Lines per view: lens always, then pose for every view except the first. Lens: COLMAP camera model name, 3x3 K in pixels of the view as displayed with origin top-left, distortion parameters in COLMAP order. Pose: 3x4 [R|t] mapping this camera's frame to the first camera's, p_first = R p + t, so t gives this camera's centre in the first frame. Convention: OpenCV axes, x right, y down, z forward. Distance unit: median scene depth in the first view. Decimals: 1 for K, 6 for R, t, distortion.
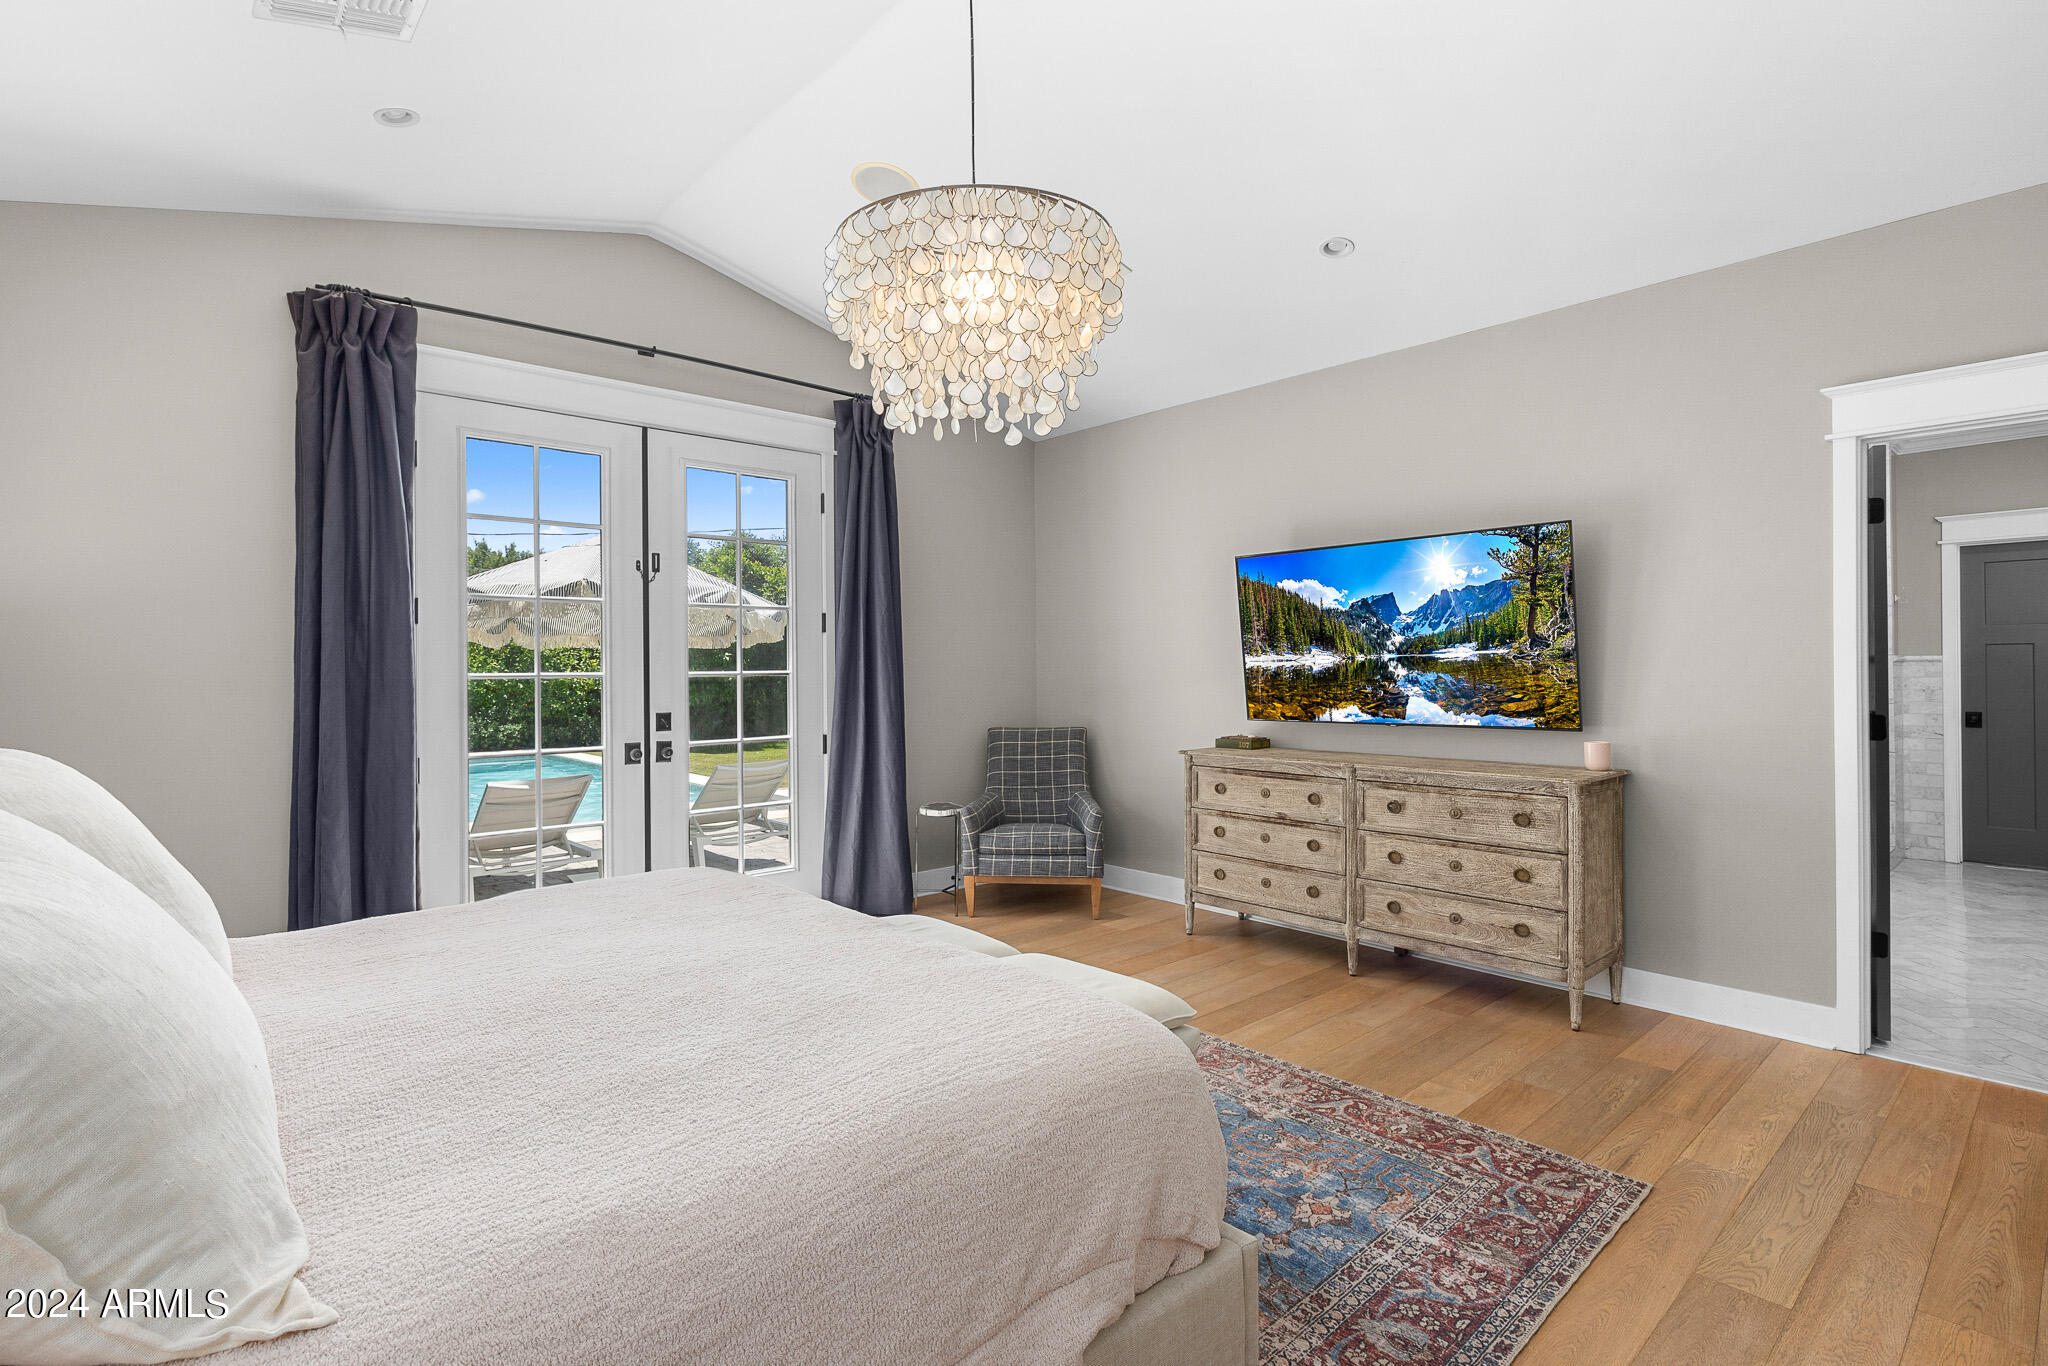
lens RADIAL K [[848.9, 0, 1024.0], [0, 848.9, 683.0], [0, 0, 1]] dist [-0.000649, -0.000128]
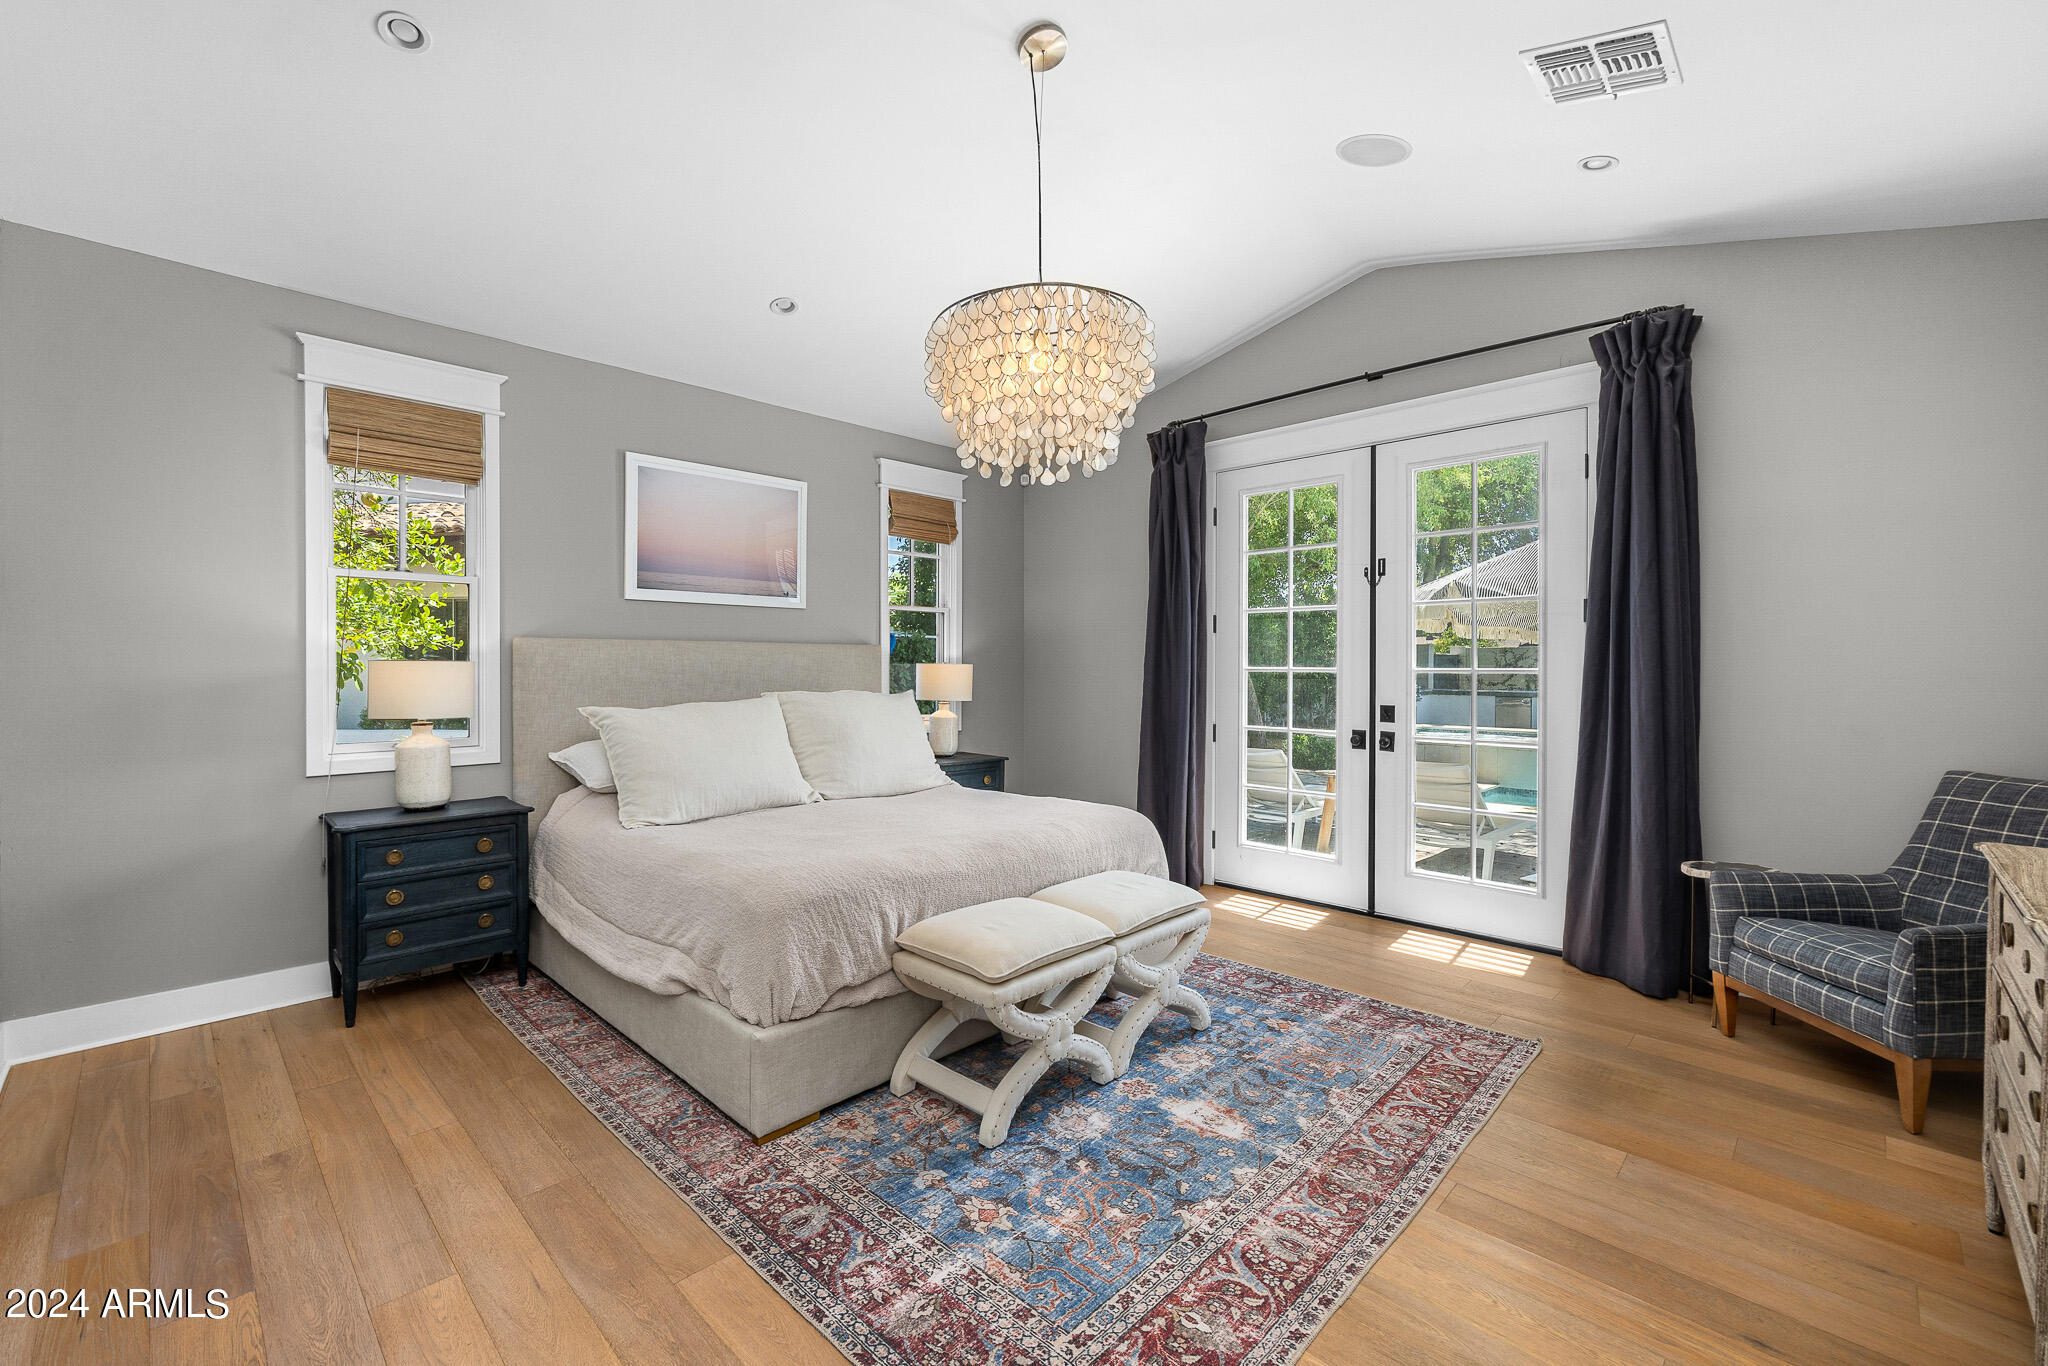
lens RADIAL K [[848.9, 0, 1024.0], [0, 848.9, 683.0], [0, 0, 1]] dist [-0.000649, -0.000128]
pose [[0.134034, 0.024511, -0.990674, 0.892396], [-0.019442, 0.999567, 0.022101, -0.012516], [0.990786, 0.016298, 0.134452, 0.610899]]
